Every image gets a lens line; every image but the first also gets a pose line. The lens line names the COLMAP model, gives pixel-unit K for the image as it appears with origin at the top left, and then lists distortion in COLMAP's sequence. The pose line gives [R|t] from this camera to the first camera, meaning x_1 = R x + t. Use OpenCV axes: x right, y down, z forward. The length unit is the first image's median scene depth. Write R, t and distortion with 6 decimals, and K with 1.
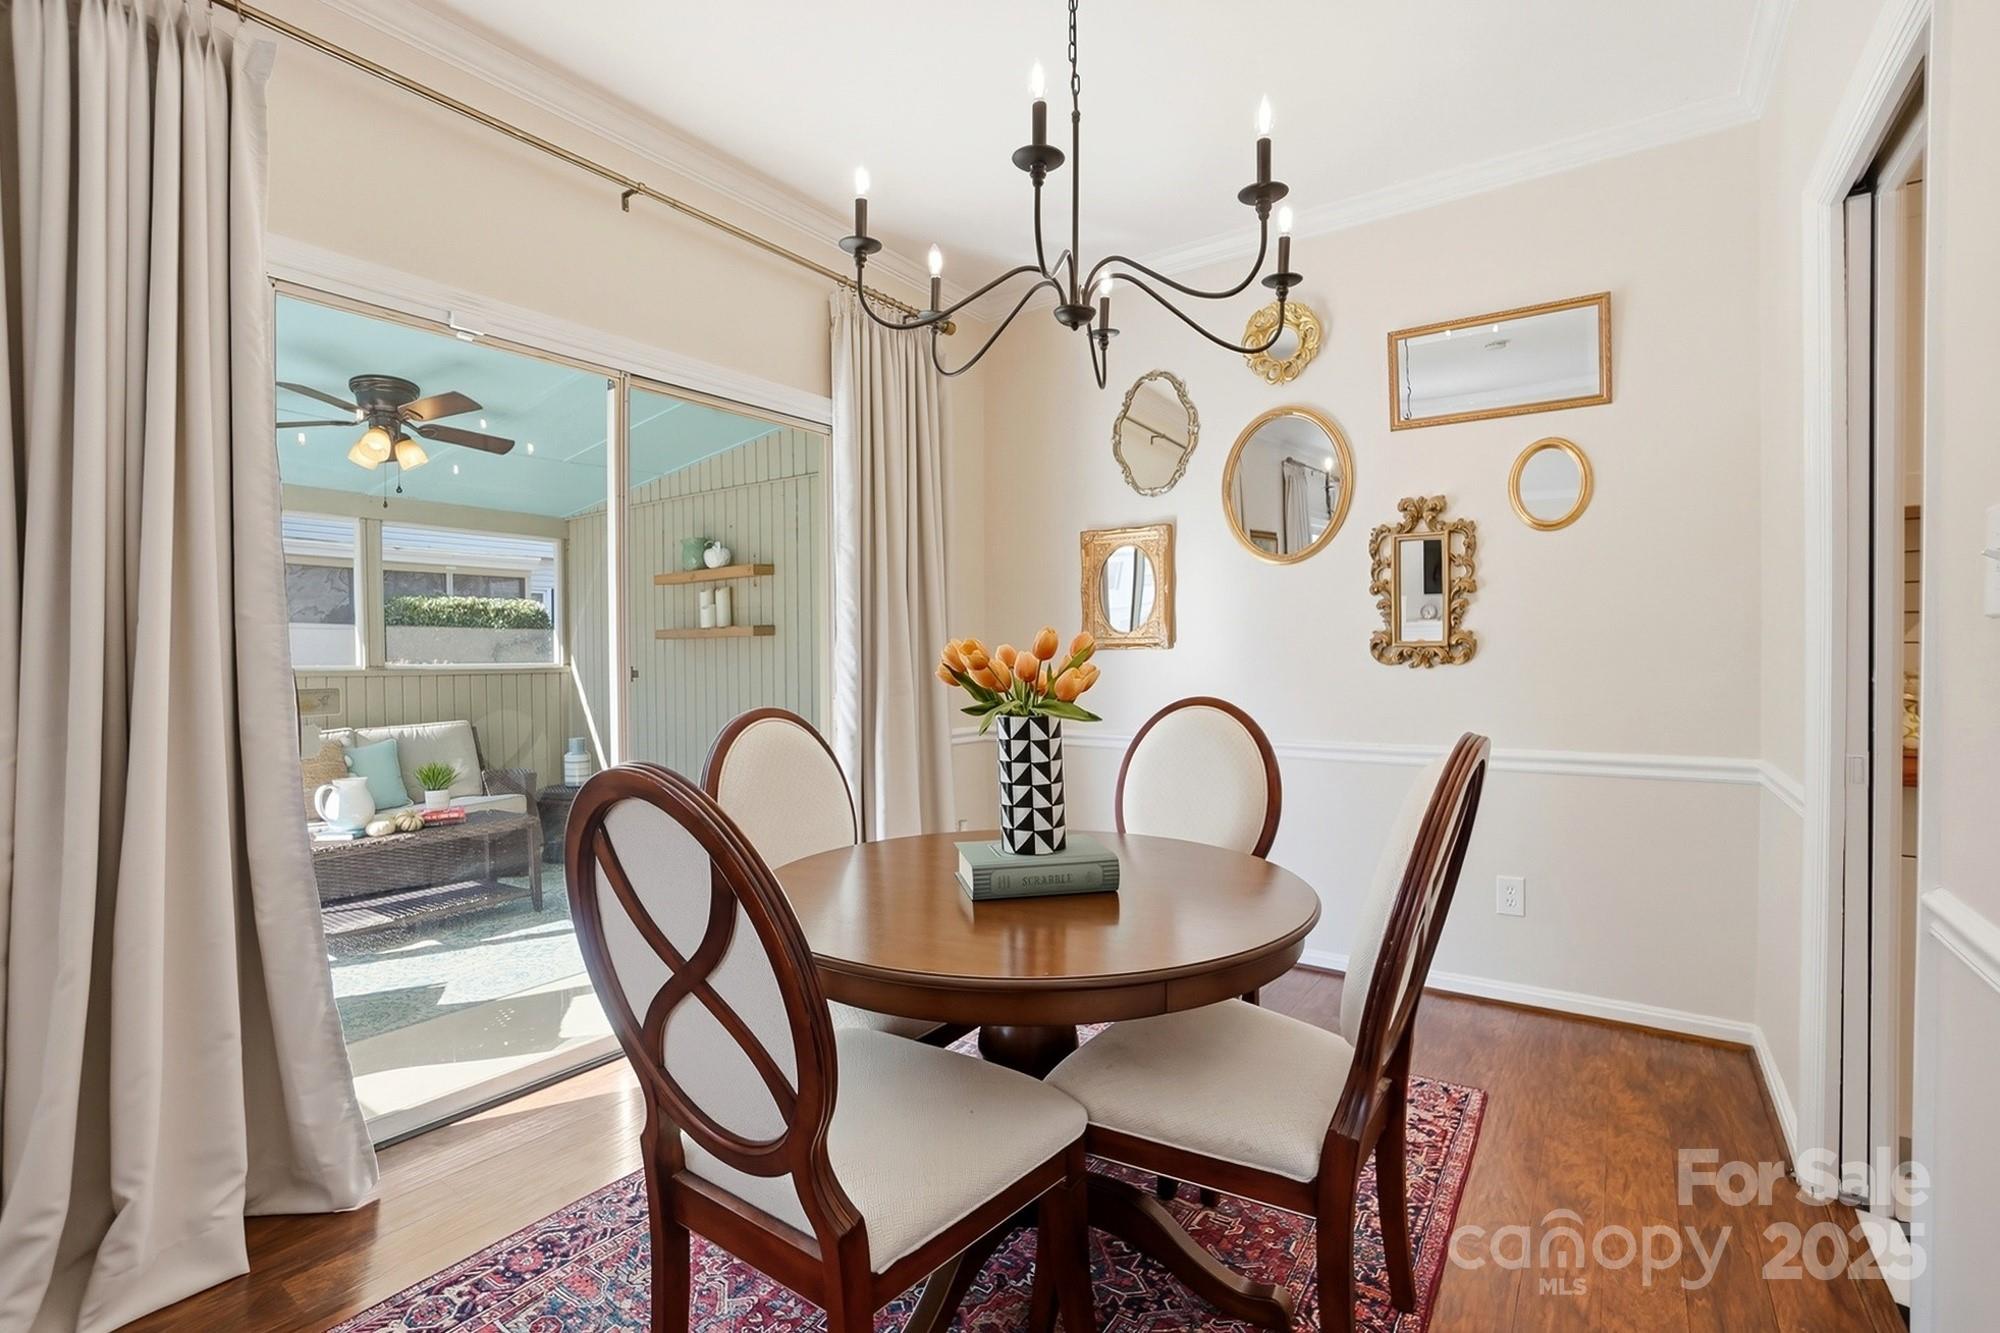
lens RADIAL K [[919.3, 0, 992.2], [0, 919.3, 656.0], [0, 0, 1]] dist [-0.059118, 0.028082]
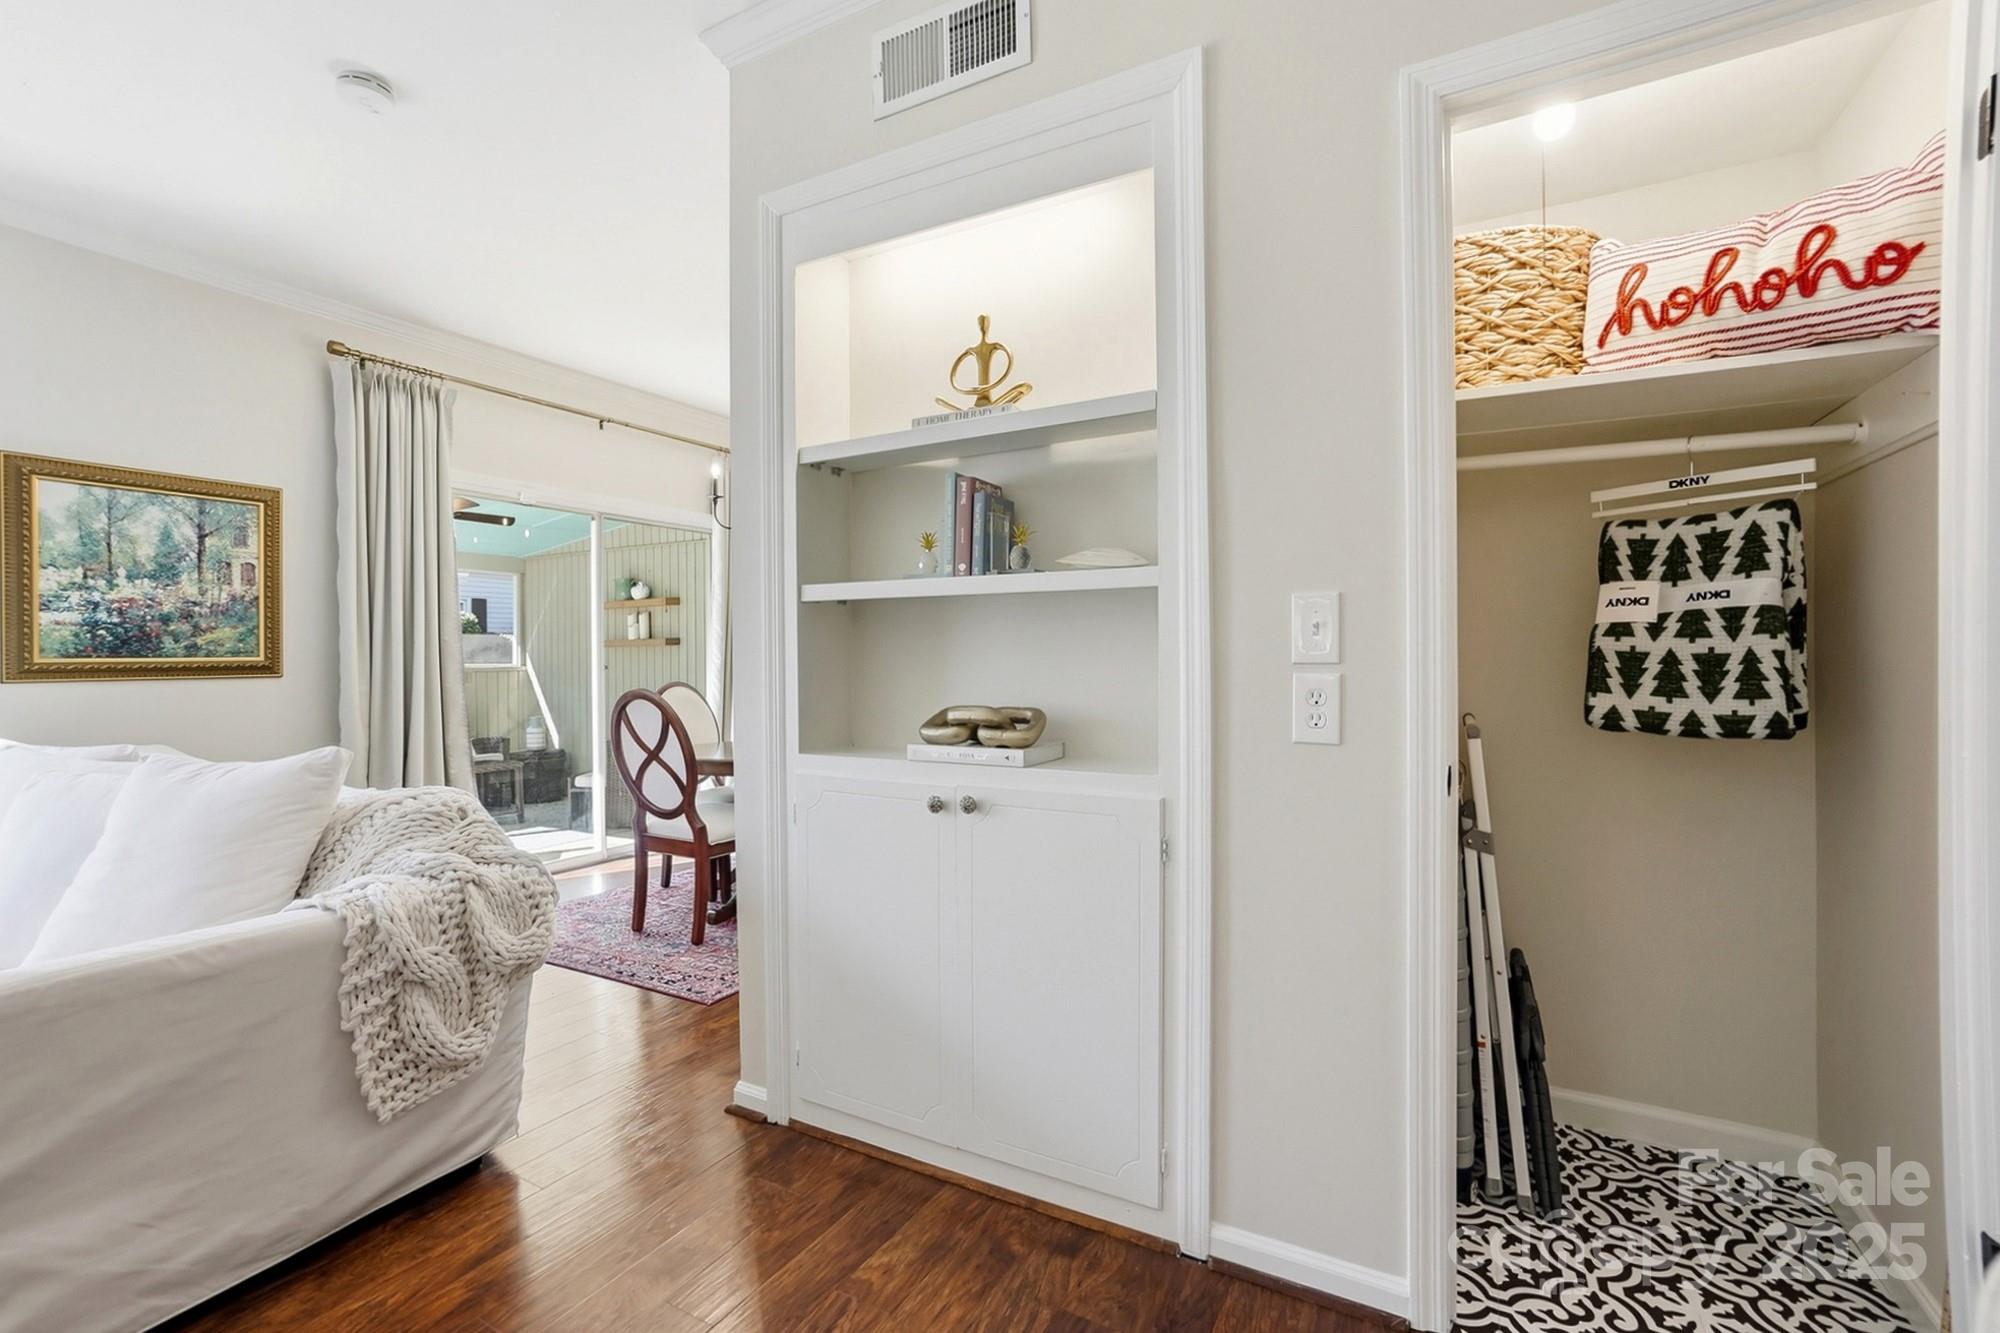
lens RADIAL K [[893.8, 0, 990.7], [0, 893.8, 663.1], [0, 0, 1]] dist [-0.012990, 0.000028]
pose [[0.994737, 0.005669, 0.102308, 0.122326], [-0.005792, 0.999983, 0.000903, 0.002371], [-0.102301, -0.001490, 0.994752, -0.519042]]
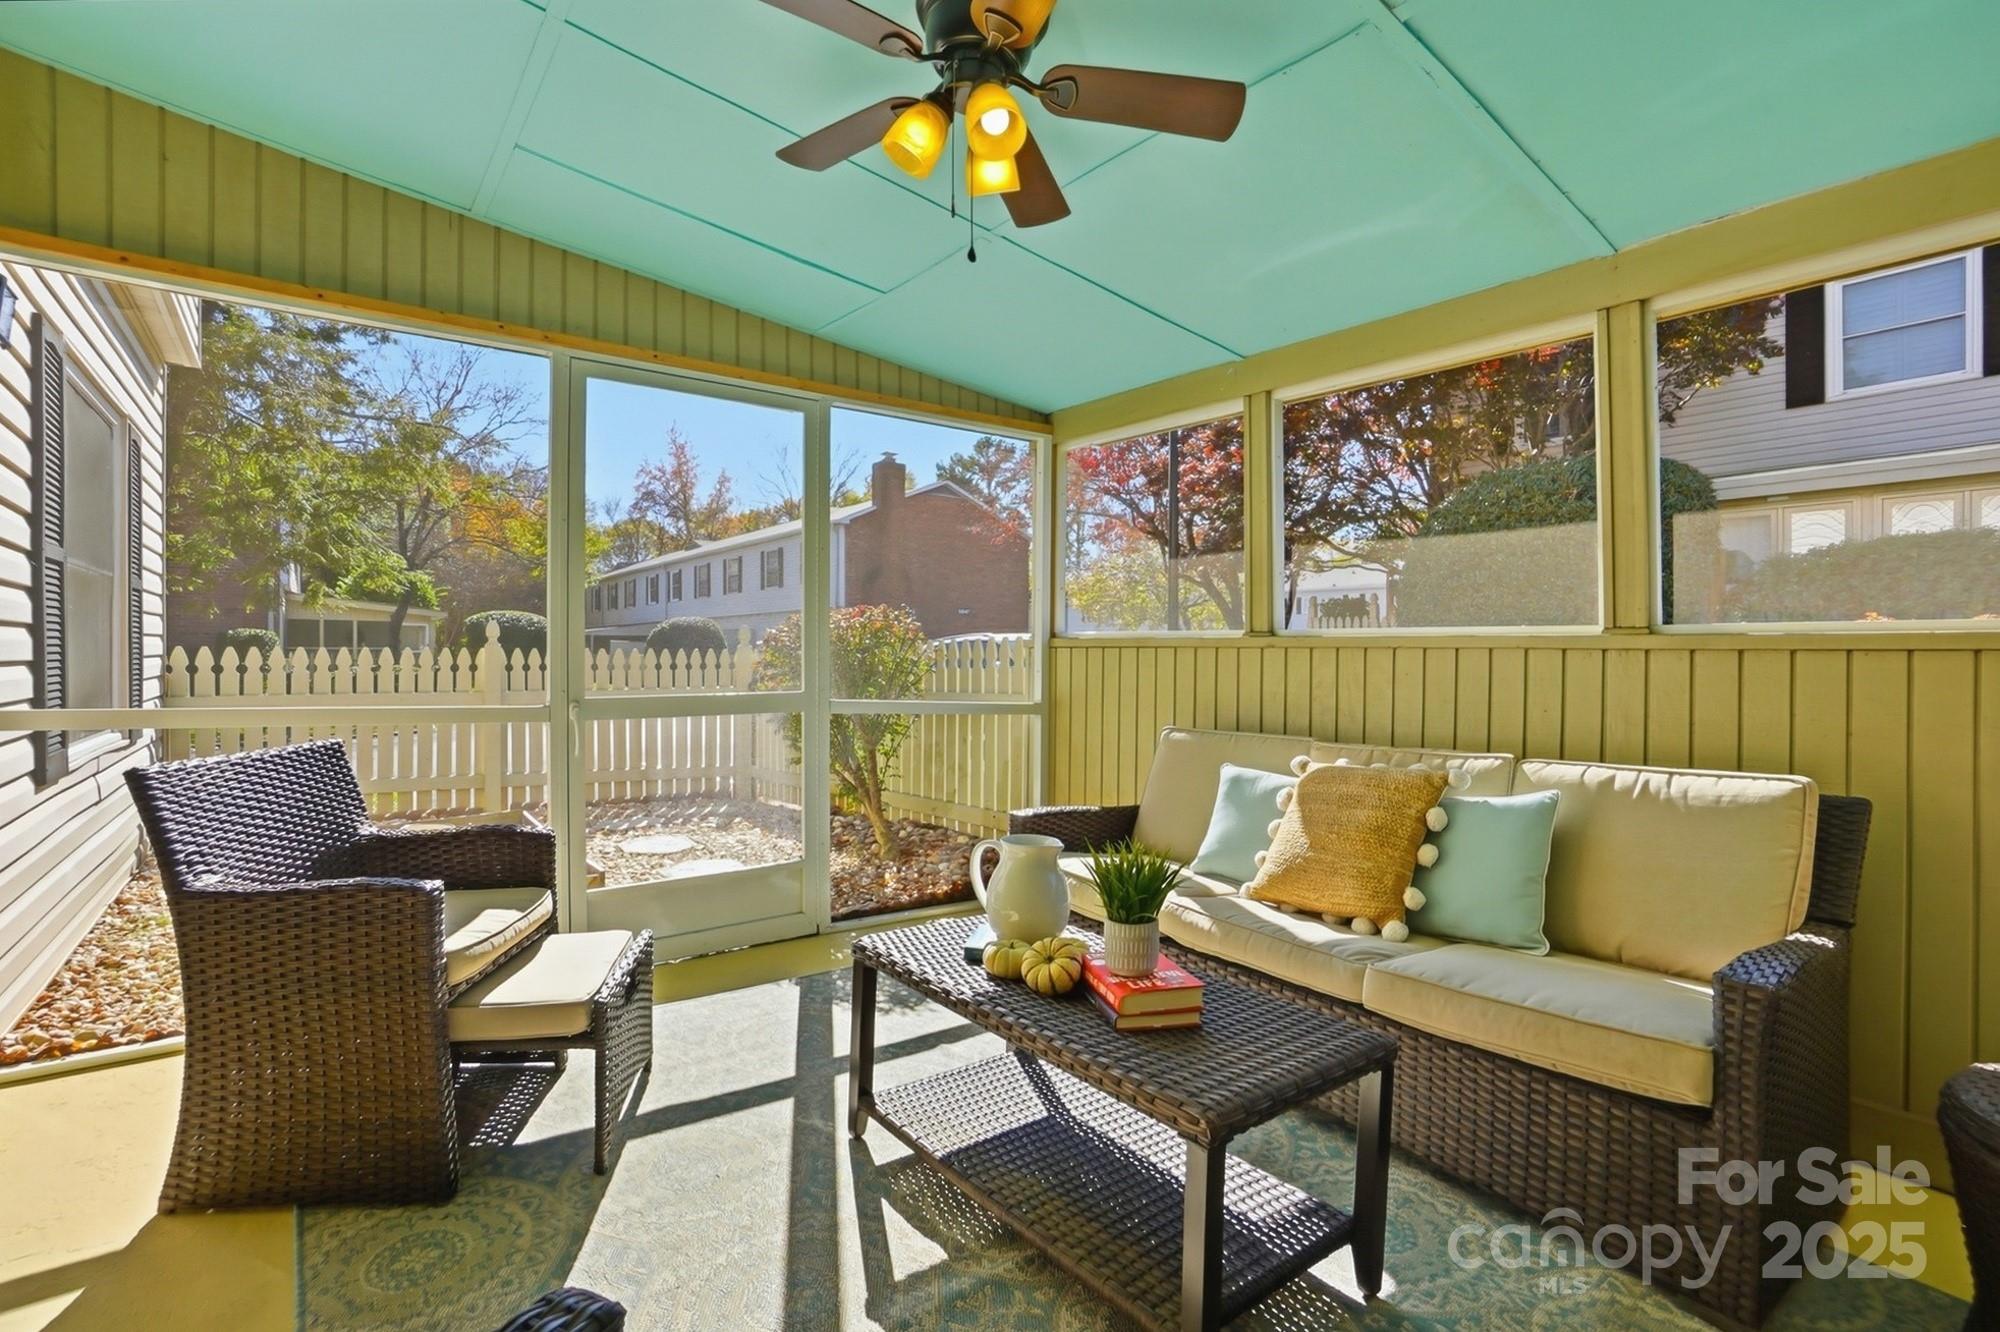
lens RADIAL K [[907.6, 0, 1001.3], [0, 907.6, 651.0], [0, 0, 1]] dist [-0.003454, 0.000148]
pose [[-0.314366, 0.001592, -0.949301, -0.166097], [-0.002011, 0.999995, 0.002343, 0.023652], [0.949300, 0.002646, -0.314361, 0.826160]]
